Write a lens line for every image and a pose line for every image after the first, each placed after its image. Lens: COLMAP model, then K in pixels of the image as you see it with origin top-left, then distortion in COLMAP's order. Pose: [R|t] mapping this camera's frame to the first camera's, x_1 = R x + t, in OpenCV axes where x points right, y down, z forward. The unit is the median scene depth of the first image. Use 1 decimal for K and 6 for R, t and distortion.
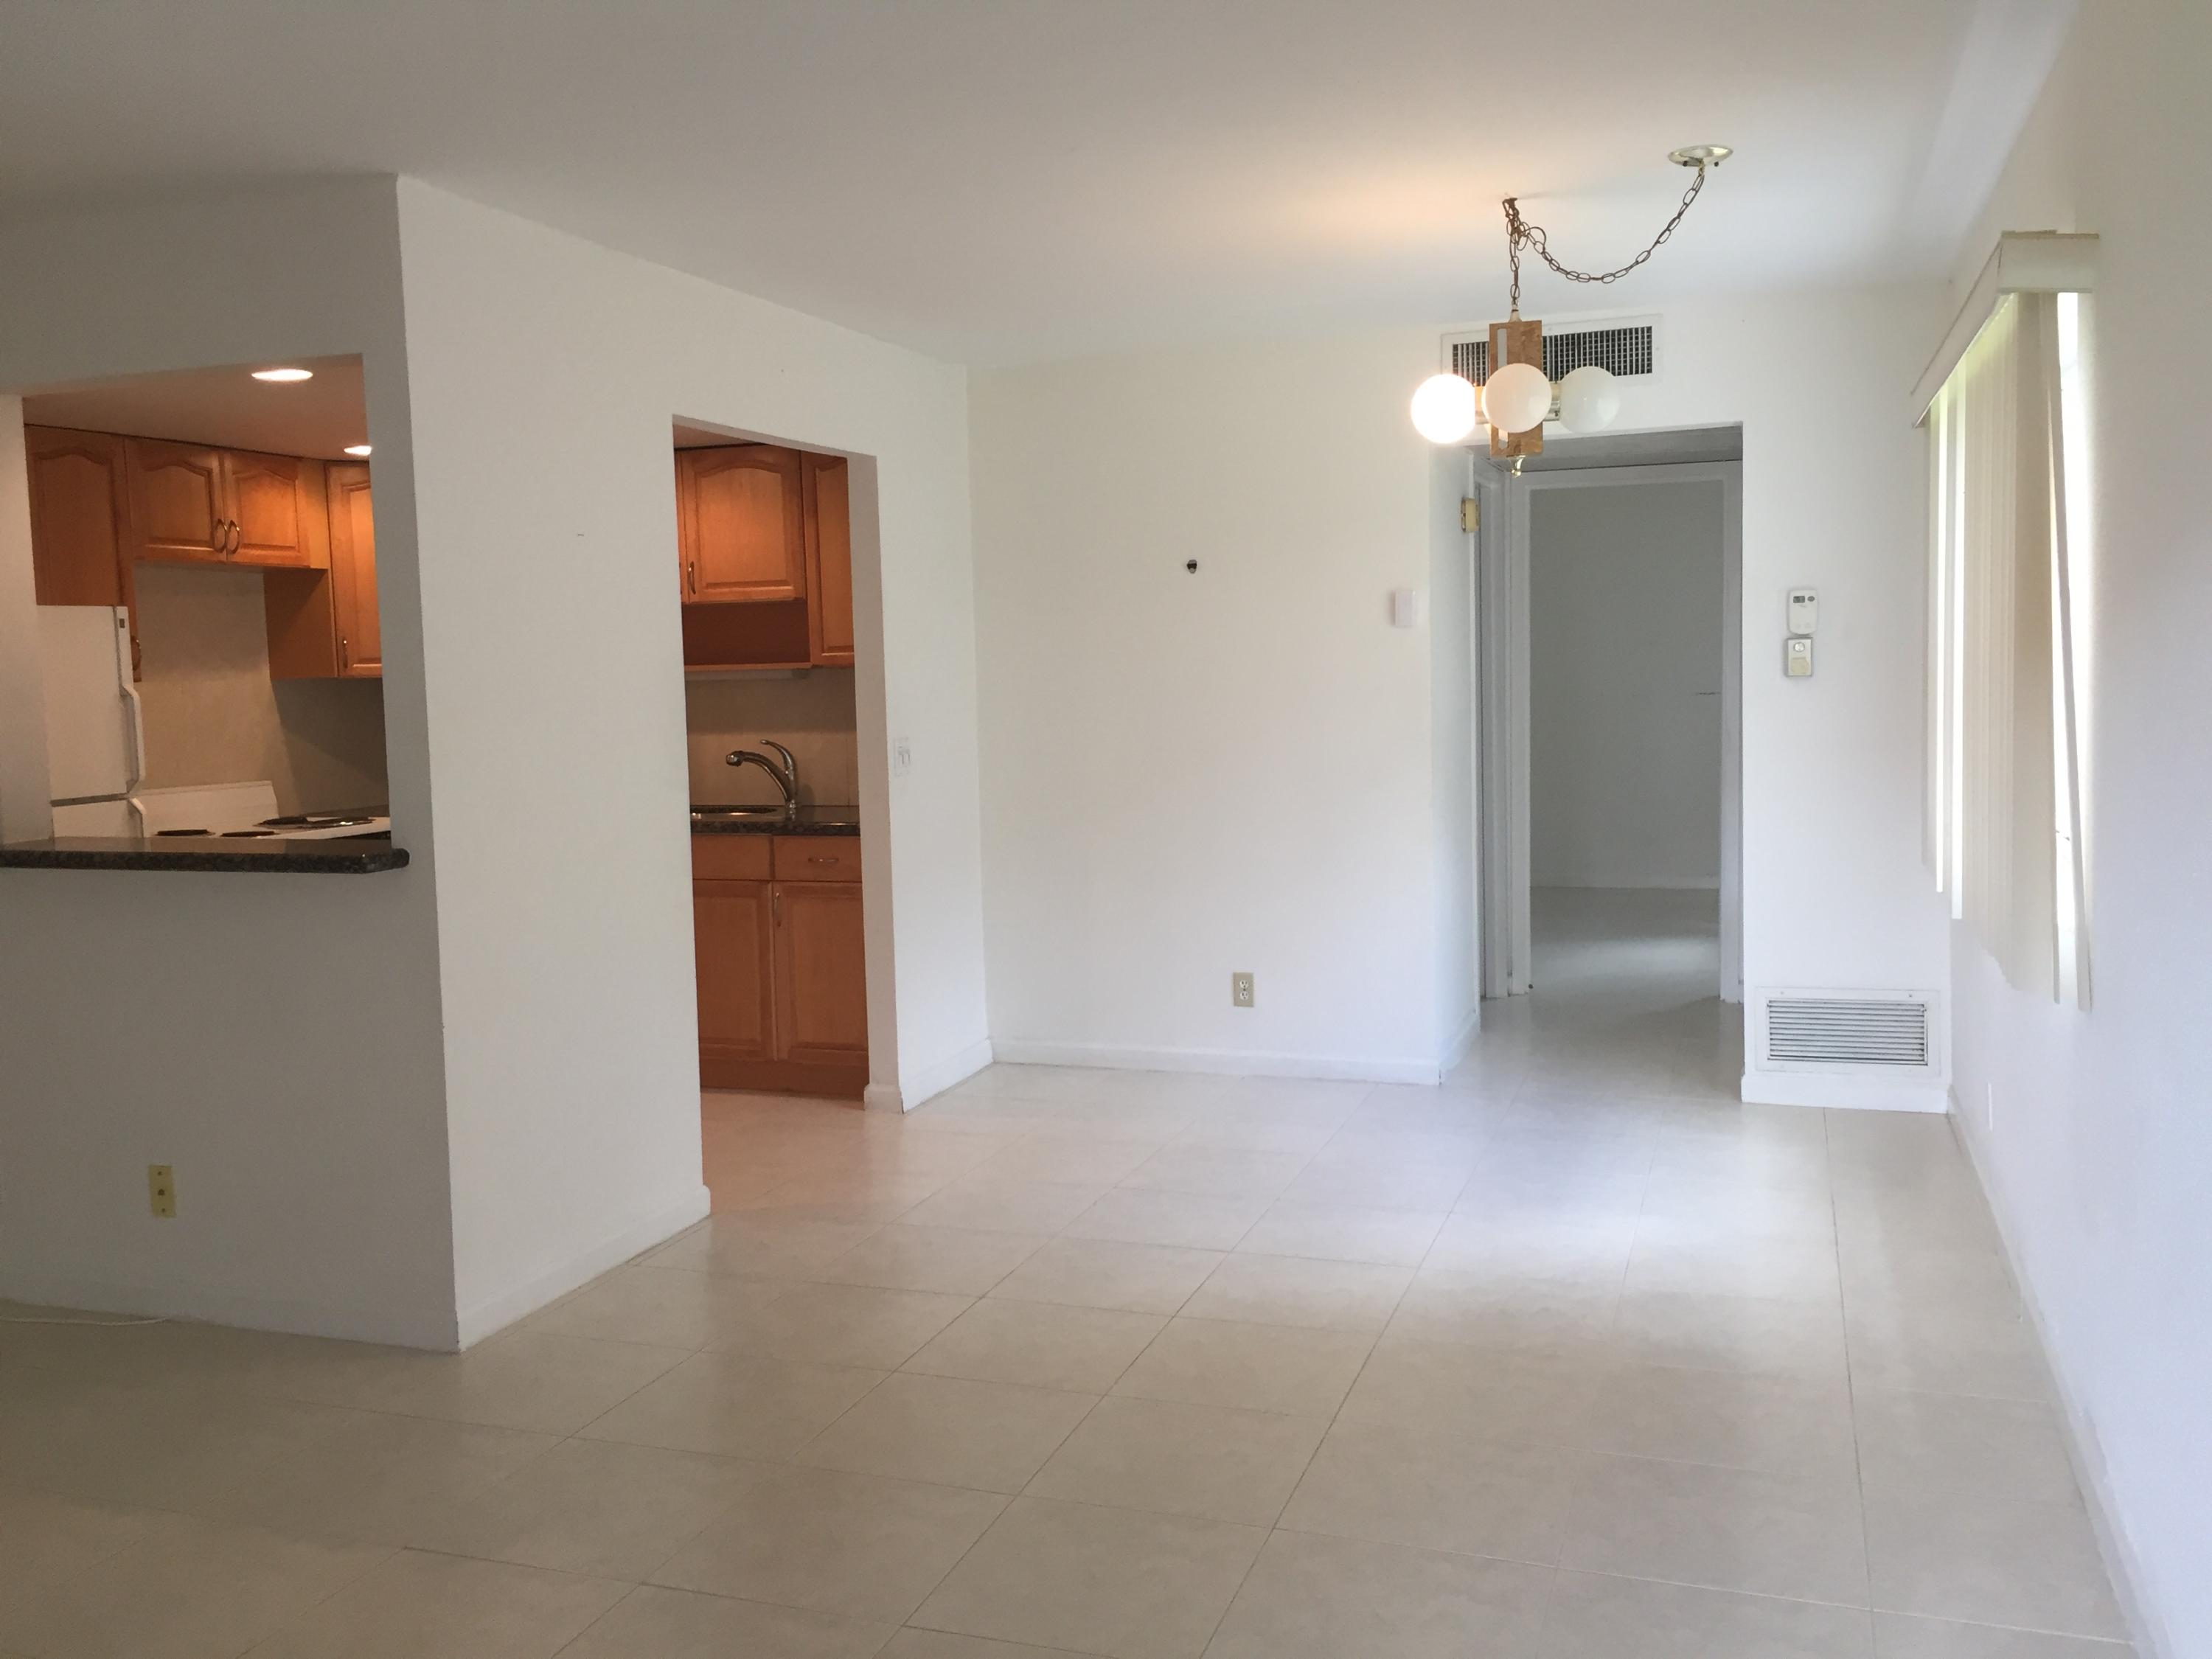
lens RADIAL K [[1872.5, 0, 1114.0], [0, 1872.5, 805.7], [0, 0, 1]] dist [0.062443, -0.096412]
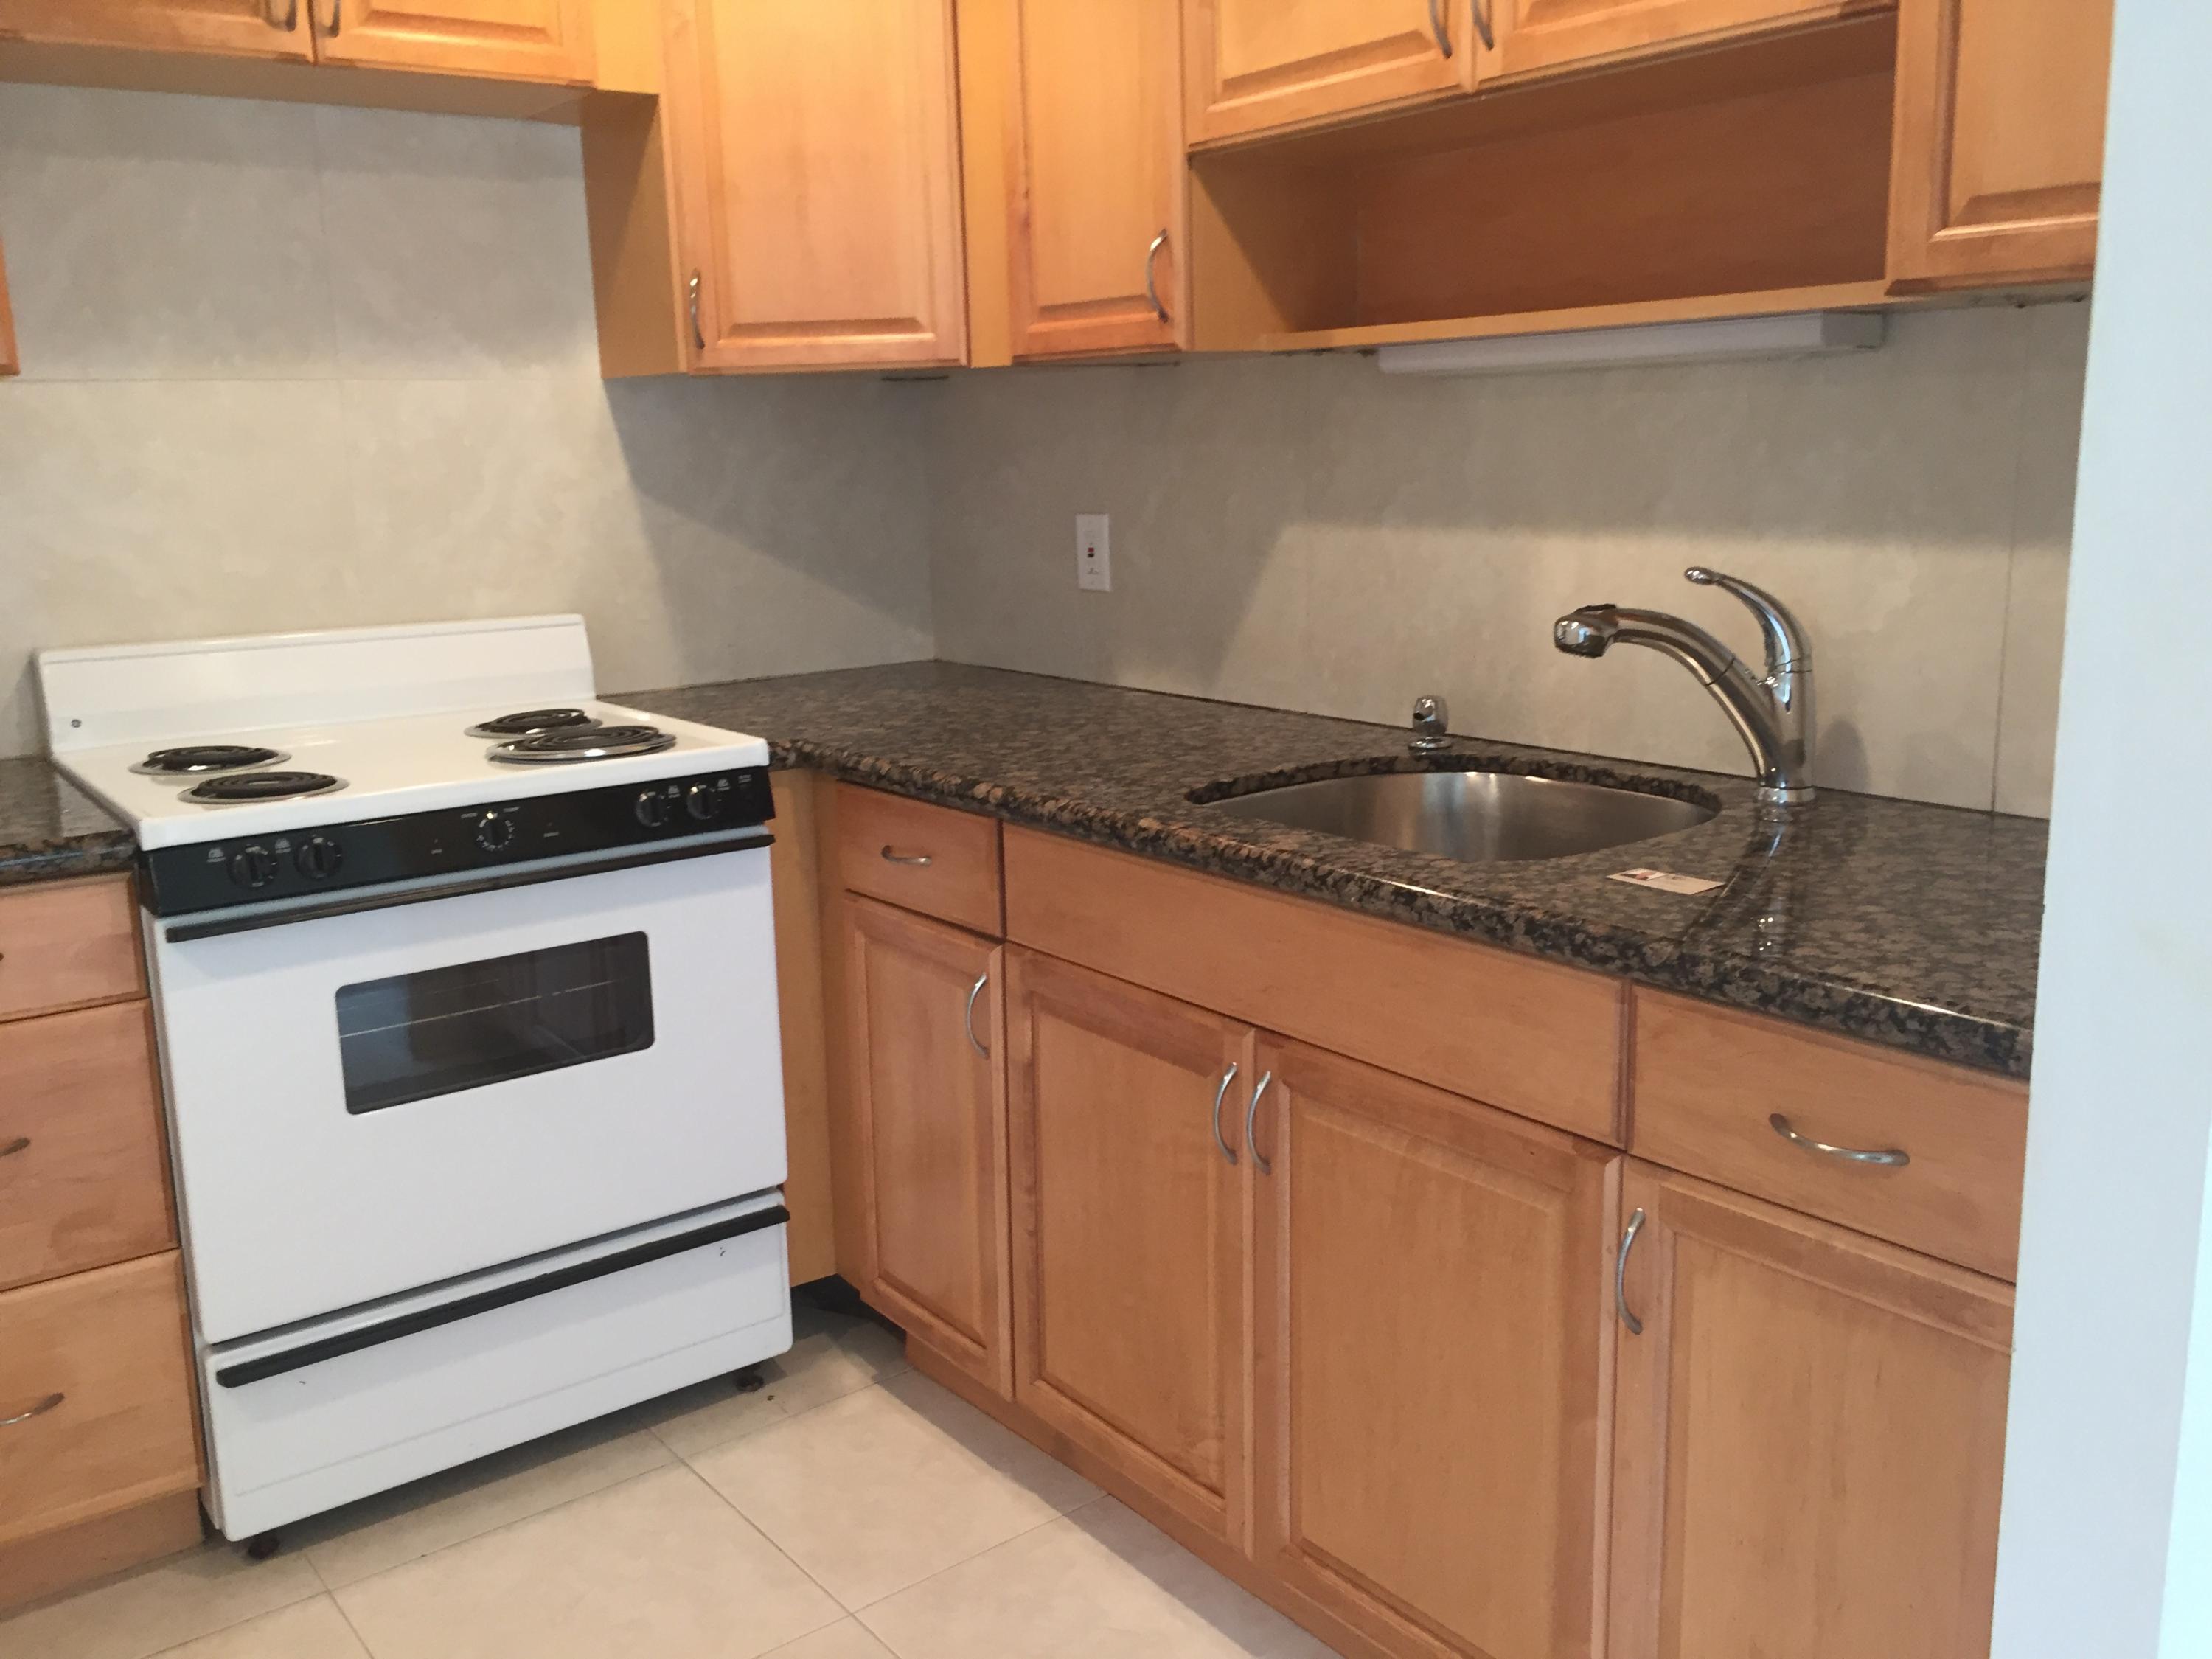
lens RADIAL K [[1878.9, 0, 1097.0], [0, 1878.9, 820.5], [0, 0, 1]] dist [0.063024, -0.086877]
pose [[0.833031, 0.114149, -0.541321, -0.109453], [-0.037641, 0.987909, 0.150397, -0.040061], [0.551944, -0.104909, 0.827256, 0.761270]]
